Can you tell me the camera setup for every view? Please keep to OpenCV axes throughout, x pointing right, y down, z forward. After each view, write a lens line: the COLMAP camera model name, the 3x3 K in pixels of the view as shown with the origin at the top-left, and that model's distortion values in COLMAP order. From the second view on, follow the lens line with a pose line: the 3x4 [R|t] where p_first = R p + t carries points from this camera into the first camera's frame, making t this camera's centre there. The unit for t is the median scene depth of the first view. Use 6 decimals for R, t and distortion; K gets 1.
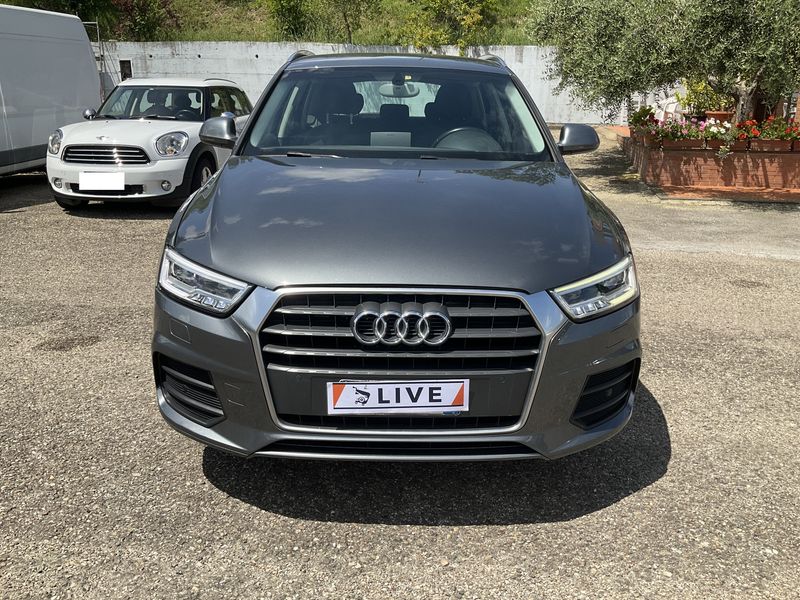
lens RADIAL K [[669.1, 0, 396.1], [0, 669.1, 300.1], [0, 0, 1]] dist [0.050575, -0.116994]
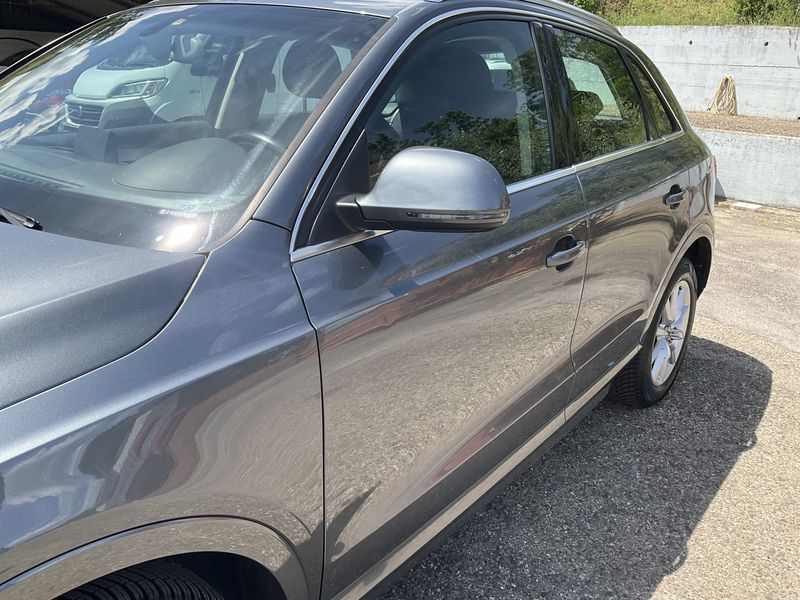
lens RADIAL K [[668.0, 0, 403.4], [0, 668.0, 302.7], [0, 0, 1]] dist [-0.002846, -0.012724]
pose [[0.772106, 0.228852, -0.592857, 0.788686], [-0.219566, 0.971523, 0.089073, -0.348698], [0.596358, 0.061398, 0.800367, 1.174774]]
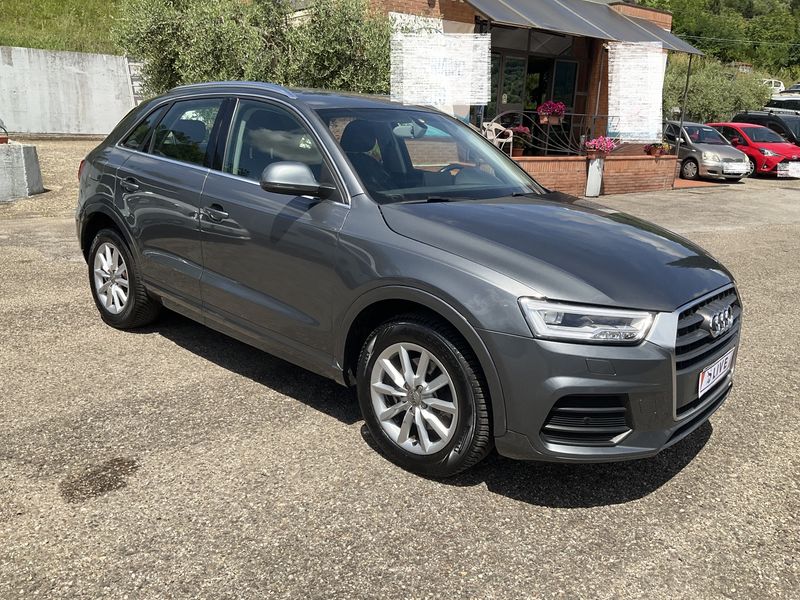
lens RADIAL K [[668.8, 0, 399.1], [0, 668.8, 298.0], [0, 0, 1]] dist [0.041092, -0.091824]
pose [[0.675122, -0.175875, 0.716435, -1.332835], [0.181341, 0.980931, 0.069921, -0.208145], [-0.715071, 0.082714, 0.694141, 0.461170]]
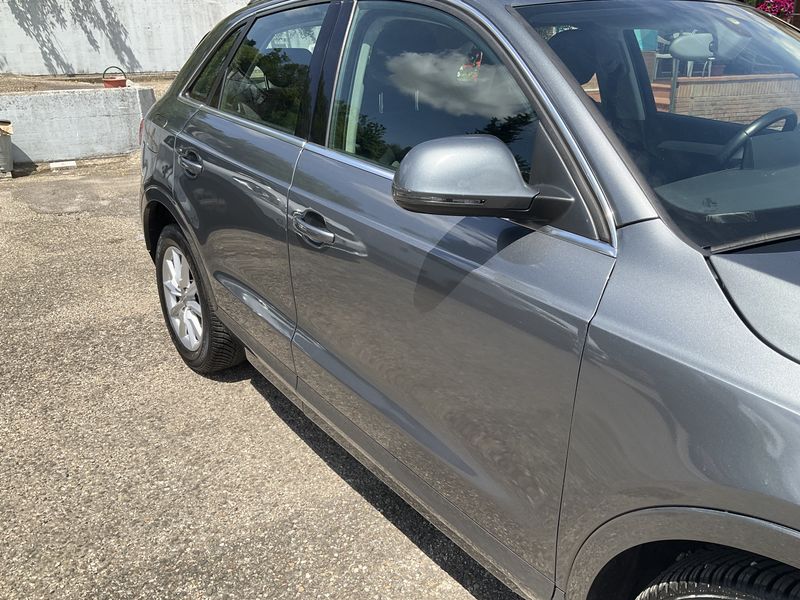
lens RADIAL K [[668.8, 0, 399.1], [0, 668.8, 298.0], [0, 0, 1]] dist [0.041092, -0.091824]
pose [[0.809280, -0.233627, 0.538966, -0.809850], [0.191306, 0.972311, 0.134215, -0.389918], [-0.555398, -0.005510, 0.831566, 1.139271]]
